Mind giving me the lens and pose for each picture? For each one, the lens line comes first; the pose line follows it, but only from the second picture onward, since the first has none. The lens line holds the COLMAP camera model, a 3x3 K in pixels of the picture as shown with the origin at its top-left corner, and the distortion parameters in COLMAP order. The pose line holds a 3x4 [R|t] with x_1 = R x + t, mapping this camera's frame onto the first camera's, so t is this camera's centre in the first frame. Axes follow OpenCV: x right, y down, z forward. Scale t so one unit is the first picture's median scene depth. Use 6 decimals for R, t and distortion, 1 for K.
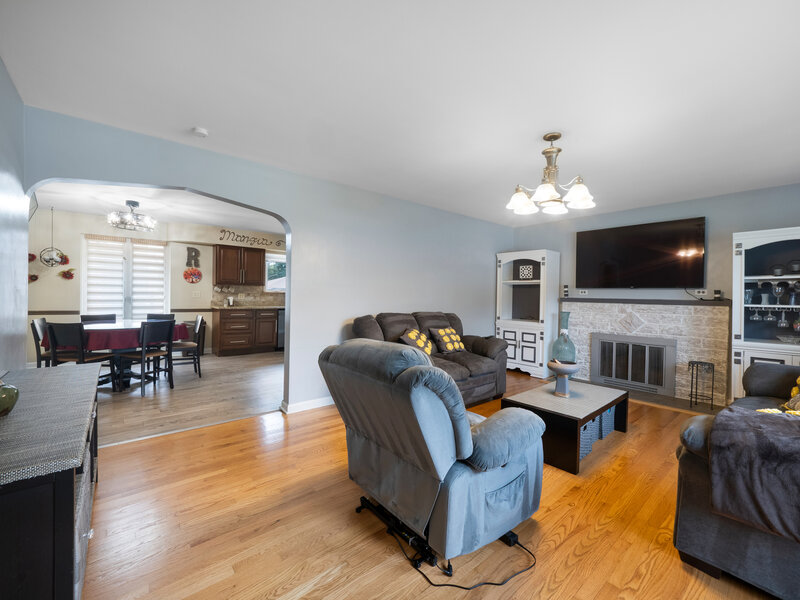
lens RADIAL K [[341.8, 0, 400.0], [0, 341.8, 300.0], [0, 0, 1]] dist [-0.002277, 0.000105]
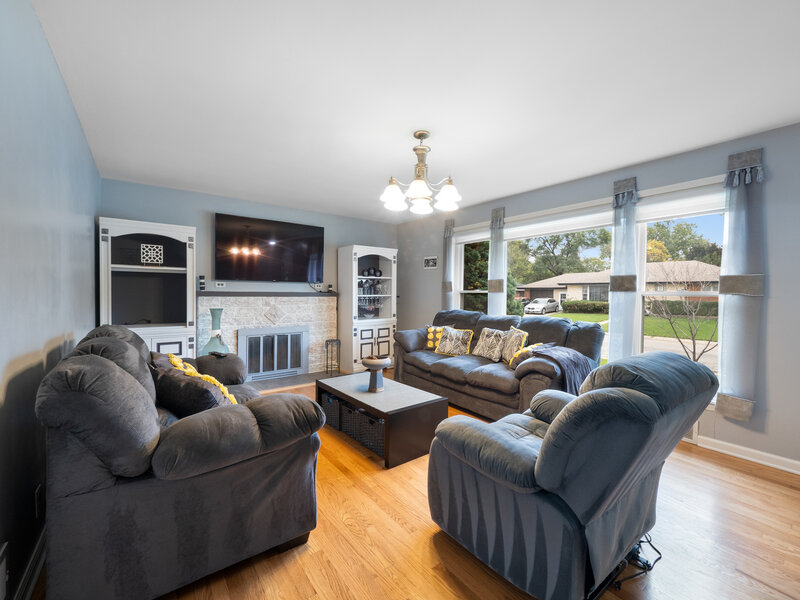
lens RADIAL K [[341.8, 0, 400.0], [0, 341.8, 300.0], [0, 0, 1]] dist [-0.002277, 0.000105]
pose [[0.053054, -0.043407, 0.997648, -0.294991], [0.003034, 0.999057, 0.043307, -0.019513], [-0.998587, 0.000730, 0.053136, 0.495804]]
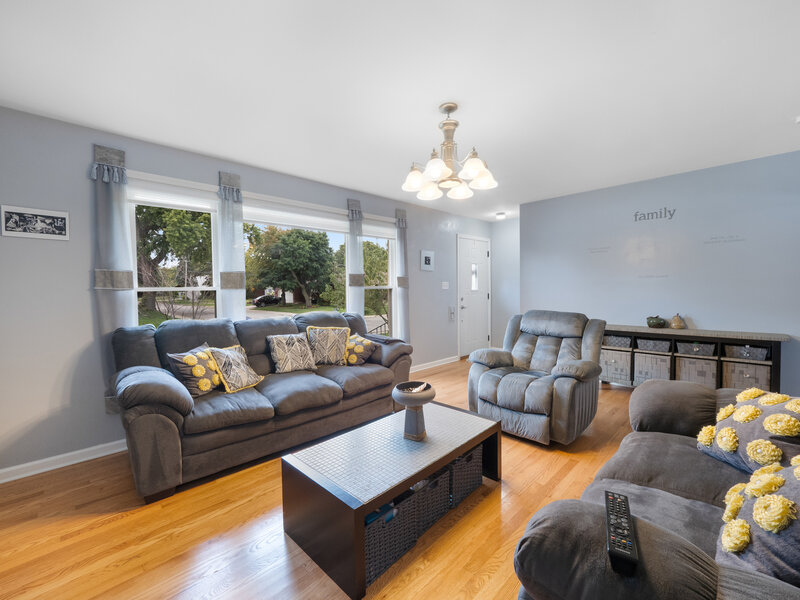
lens RADIAL K [[341.8, 0, 400.0], [0, 341.8, 300.0], [0, 0, 1]] dist [-0.002277, 0.000105]
pose [[-0.995694, -0.010717, -0.092074, 0.293739], [-0.015770, 0.998399, 0.054327, -0.019934], [0.091345, 0.055545, -0.994269, 0.923873]]
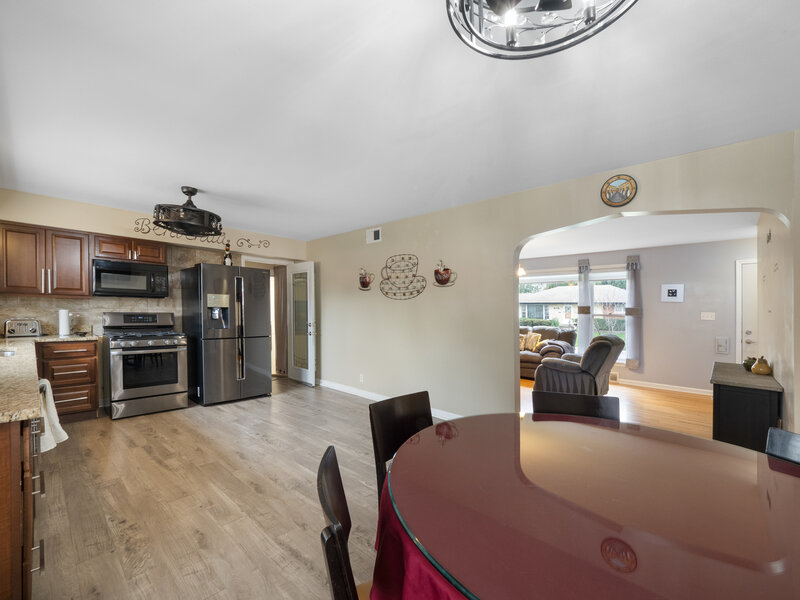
lens RADIAL K [[341.8, 0, 400.0], [0, 341.8, 300.0], [0, 0, 1]] dist [-0.002277, 0.000105]
pose [[-0.110566, 0.006627, 0.993847, -0.825742], [-0.007281, 0.999946, -0.007477, -0.043499], [-0.993842, -0.008063, -0.110511, 0.932979]]
